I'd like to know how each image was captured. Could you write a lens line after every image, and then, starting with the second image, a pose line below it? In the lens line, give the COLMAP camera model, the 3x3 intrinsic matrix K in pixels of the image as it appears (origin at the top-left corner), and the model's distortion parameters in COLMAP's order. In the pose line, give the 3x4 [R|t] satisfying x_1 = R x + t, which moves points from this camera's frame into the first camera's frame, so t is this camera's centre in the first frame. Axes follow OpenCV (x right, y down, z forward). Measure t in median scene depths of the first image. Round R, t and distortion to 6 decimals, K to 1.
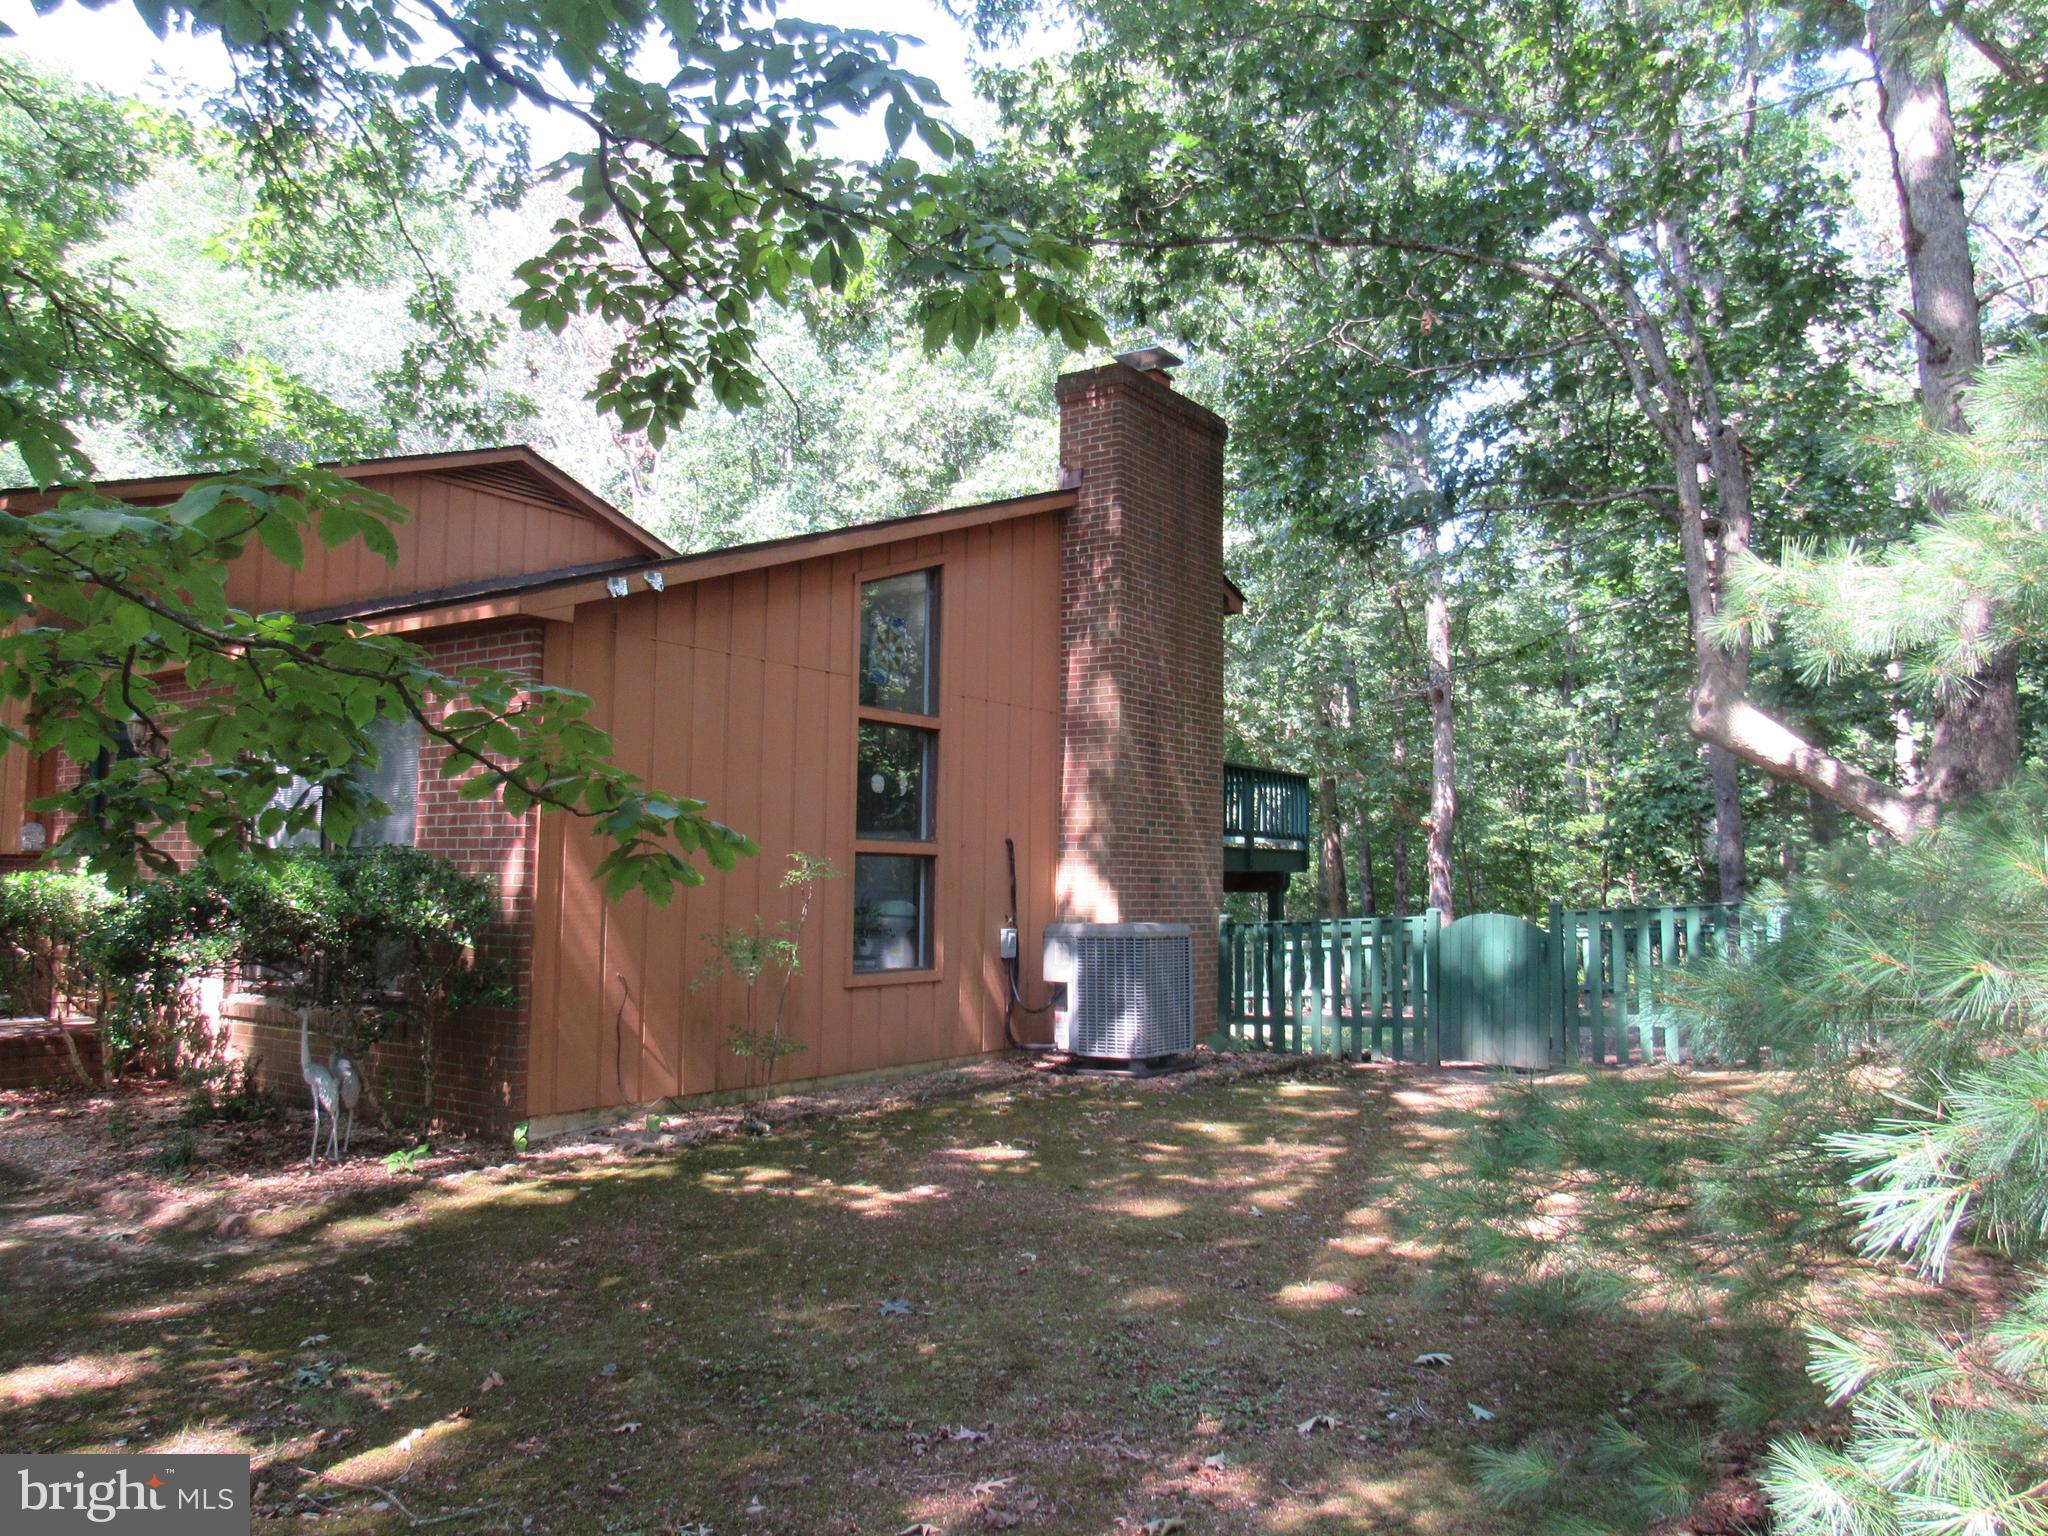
lens RADIAL K [[1472.6, 0, 1018.4], [0, 1472.6, 760.1], [0, 0, 1]] dist [-0.018330, 0.000227]
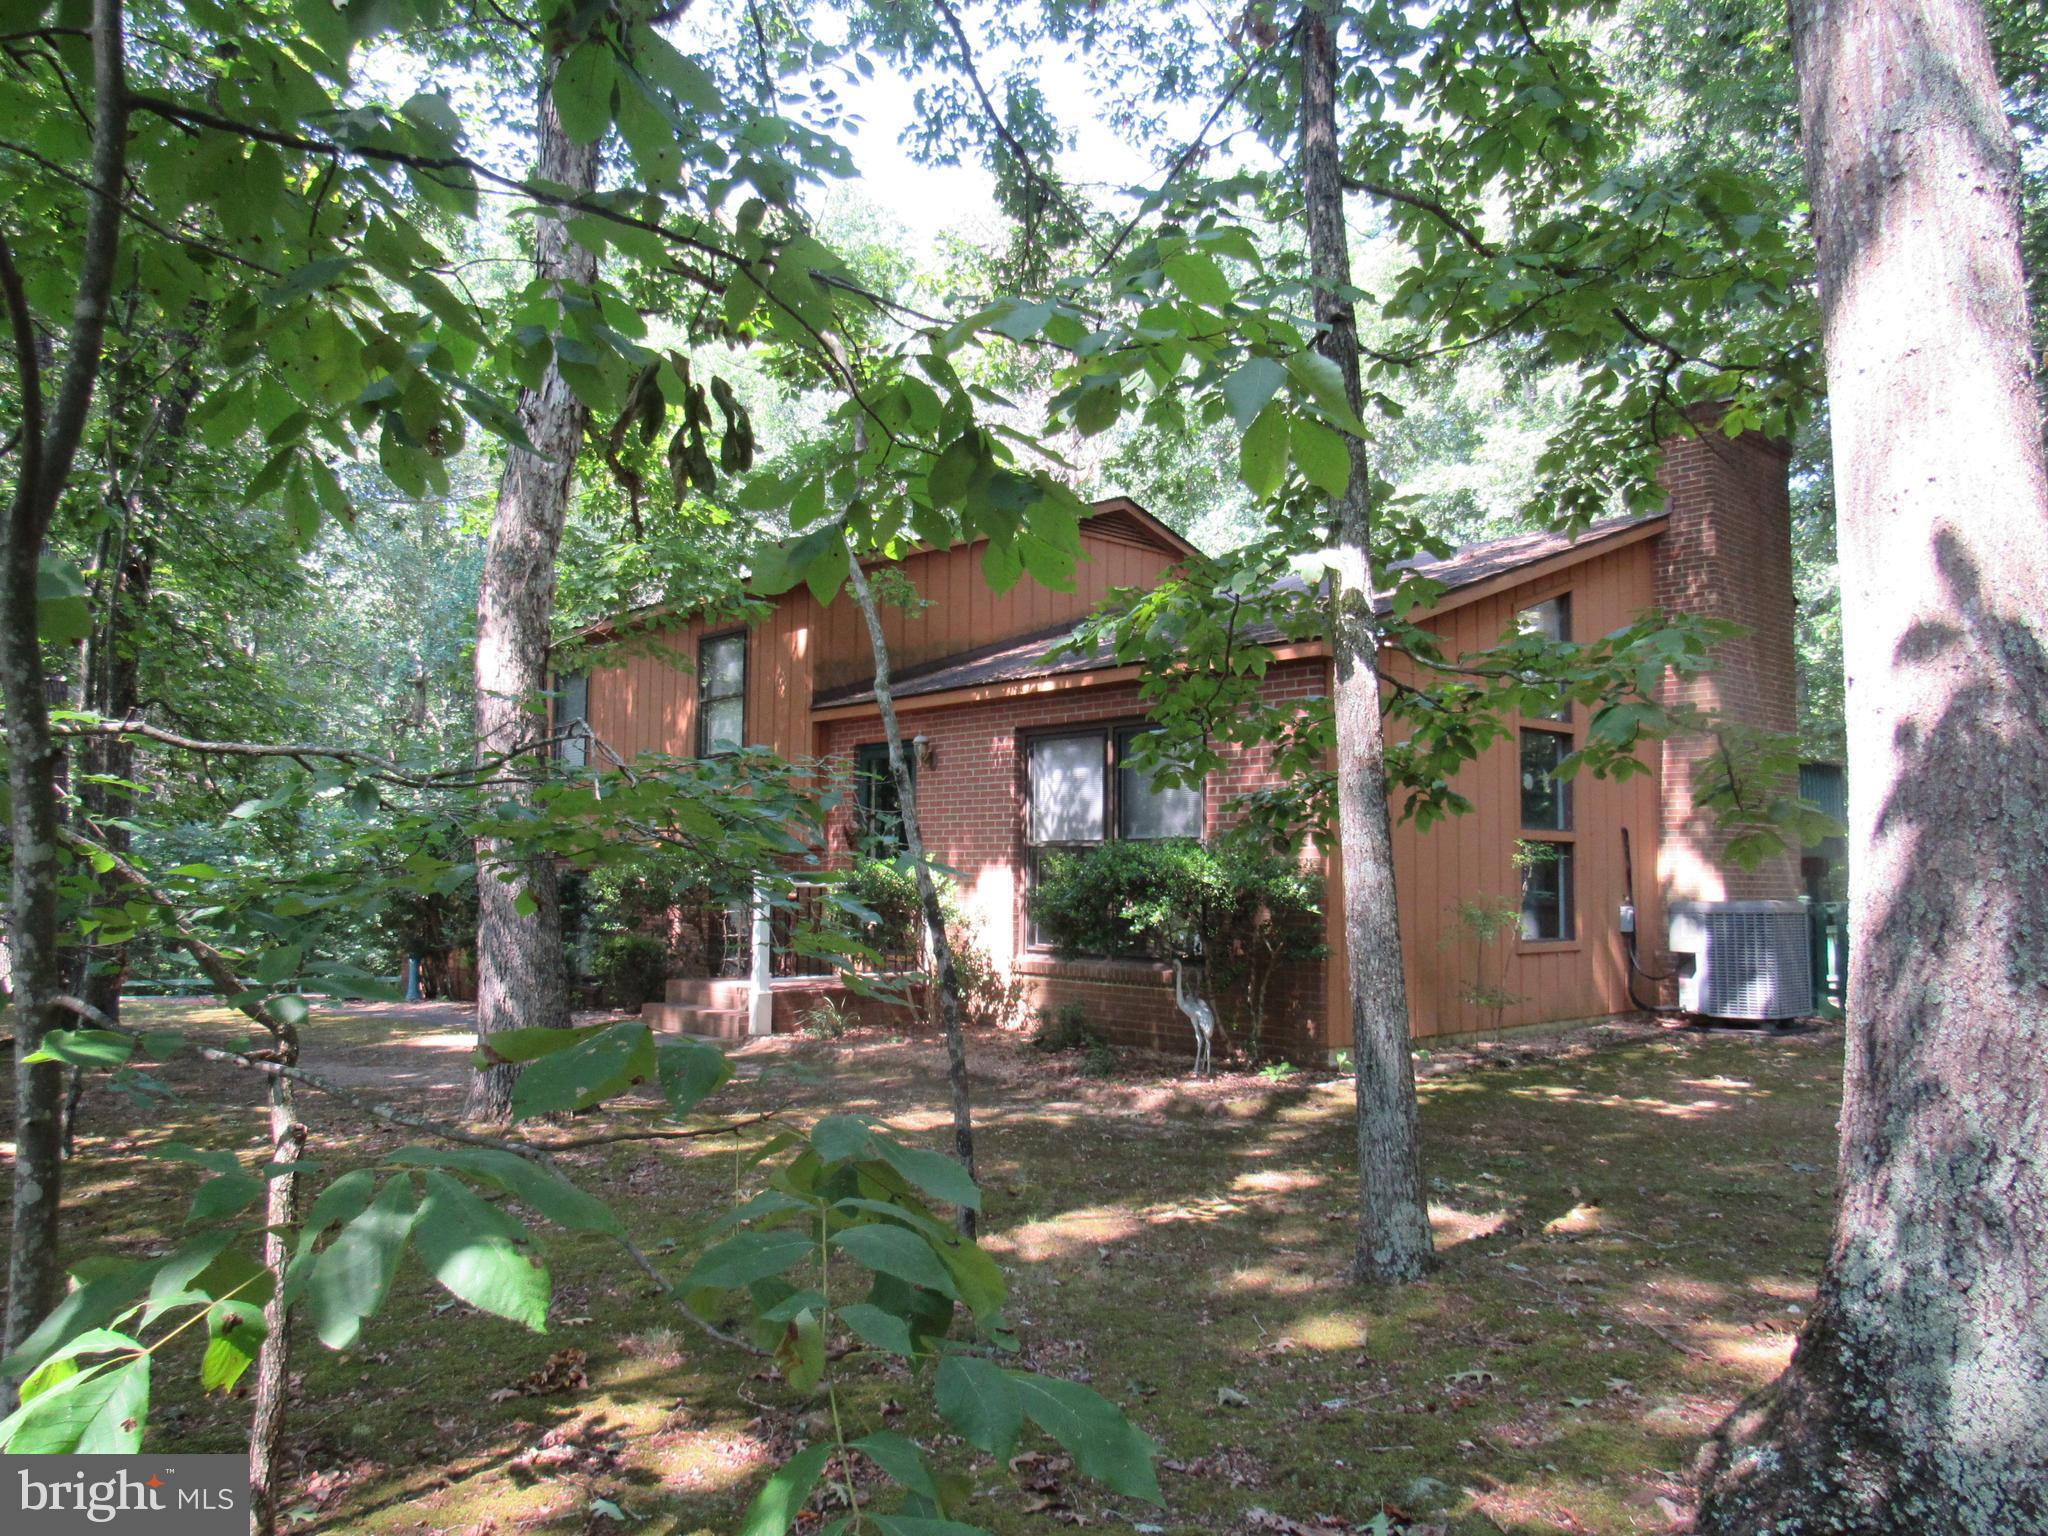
lens RADIAL K [[1472.6, 0, 1018.4], [0, 1472.6, 760.1], [0, 0, 1]] dist [-0.018330, 0.000227]
pose [[0.974798, -0.020770, -0.222120, -0.224651], [0.021681, 0.999764, 0.001666, -0.011383], [0.222033, -0.006440, 0.975018, -0.226815]]
